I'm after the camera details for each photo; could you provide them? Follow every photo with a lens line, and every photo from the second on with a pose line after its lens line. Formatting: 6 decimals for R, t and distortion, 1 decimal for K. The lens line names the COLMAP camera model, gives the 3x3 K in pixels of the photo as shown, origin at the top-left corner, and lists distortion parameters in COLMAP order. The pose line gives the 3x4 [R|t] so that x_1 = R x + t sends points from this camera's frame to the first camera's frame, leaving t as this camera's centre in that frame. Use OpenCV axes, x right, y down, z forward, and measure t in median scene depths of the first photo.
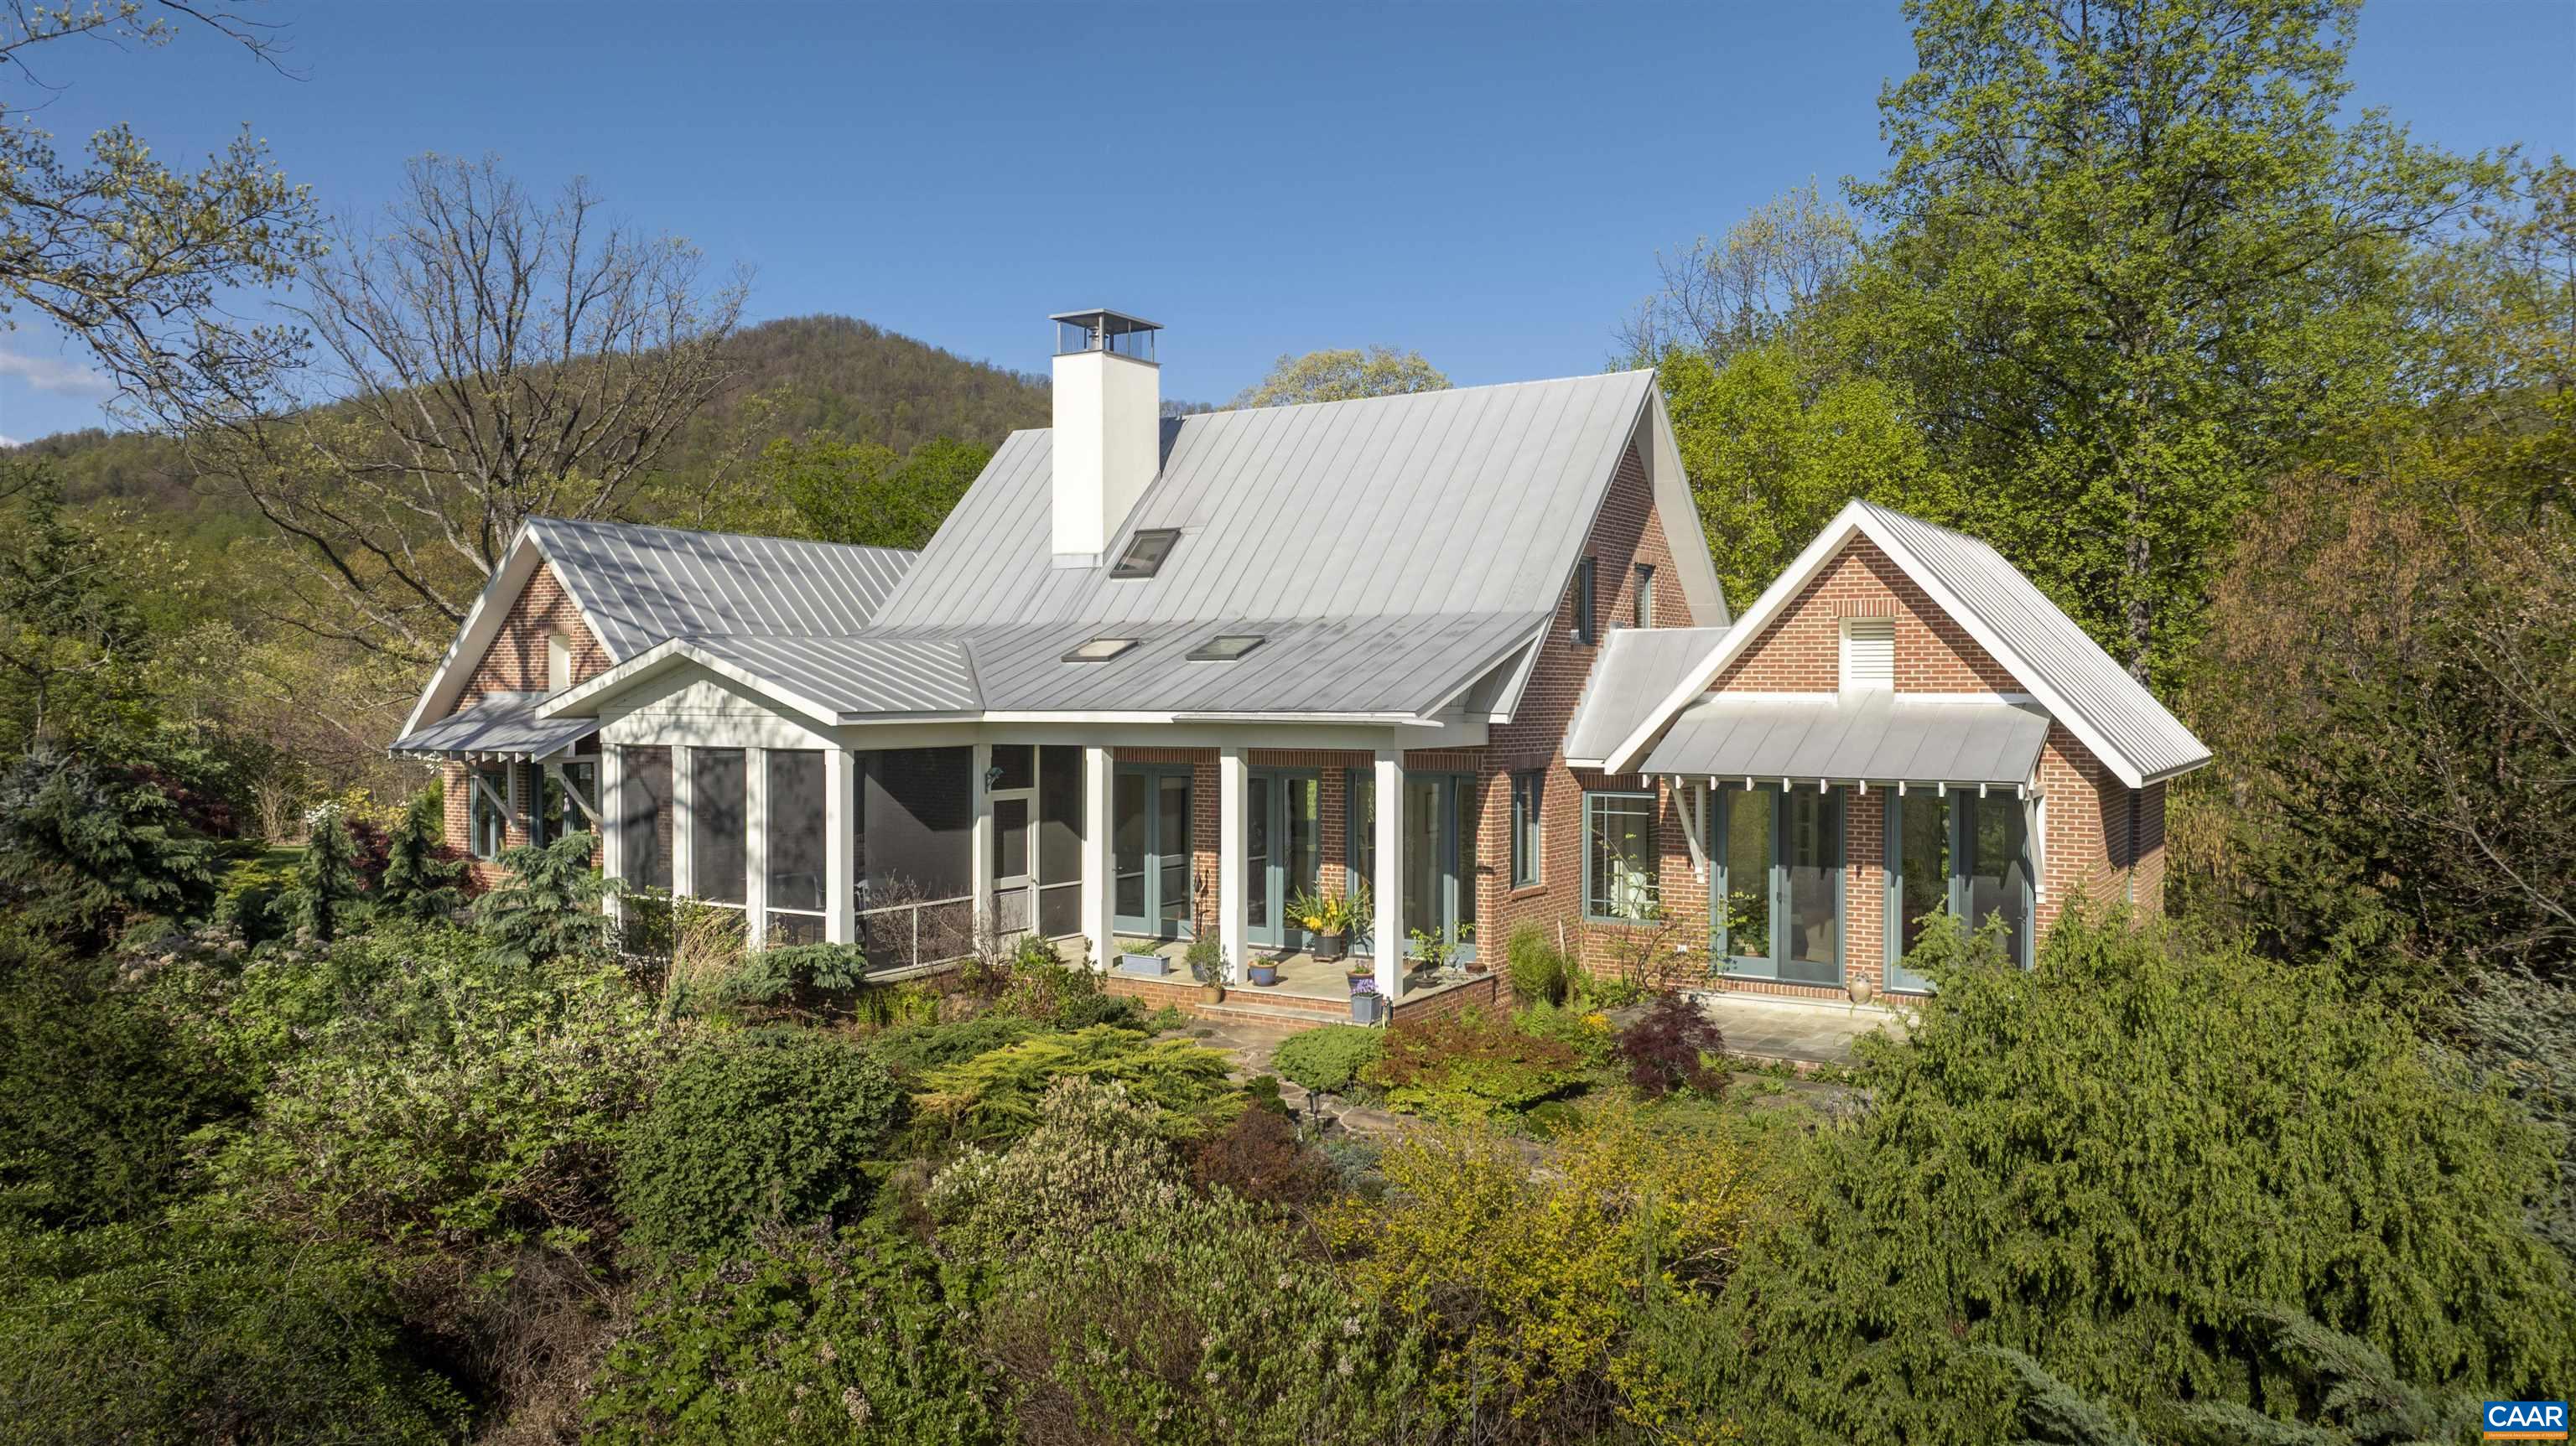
lens RADIAL K [[1652.5, 0, 1285.8], [0, 1652.5, 791.9], [0, 0, 1]] dist [-0.004347, -0.000349]
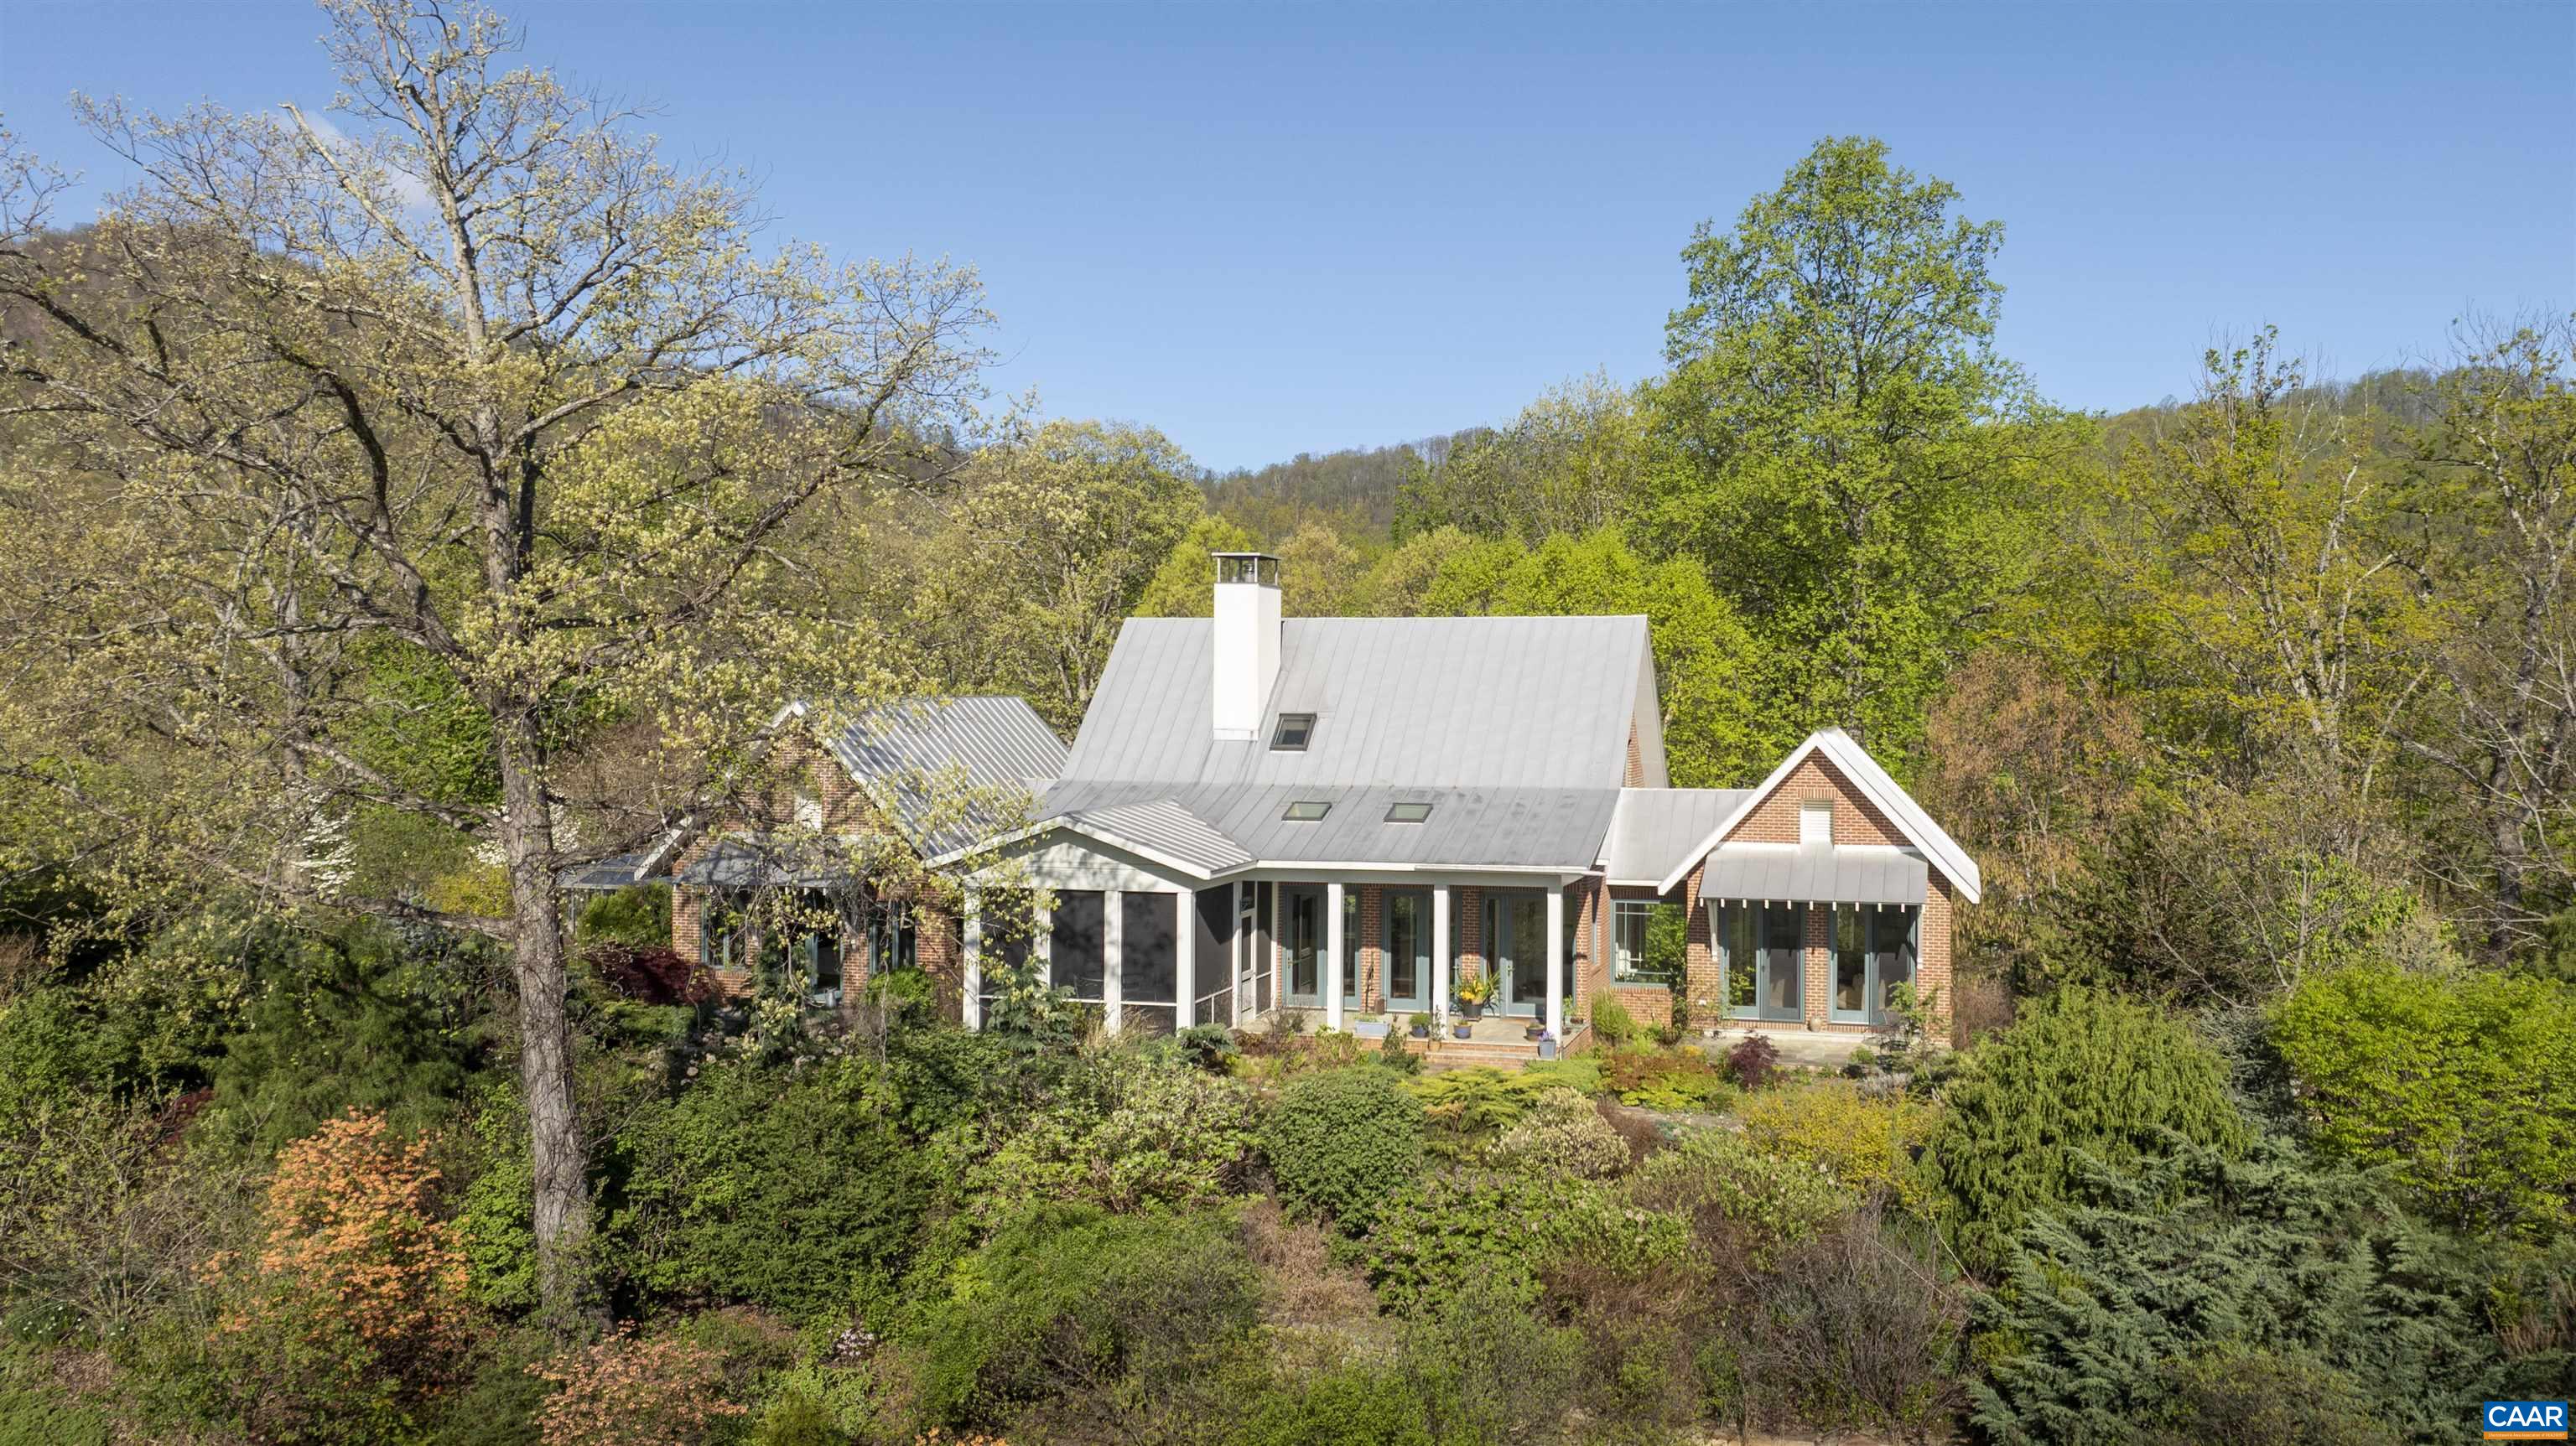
lens RADIAL K [[1786.0, 0, 1287.0], [0, 1786.0, 811.0], [0, 0, 1]] dist [-0.065786, 0.045189]
pose [[0.972226, -0.014829, 0.233574, -0.546002], [0.016386, 0.999855, -0.004729, -0.087759], [-0.233470, 0.008425, 0.972327, -0.571192]]
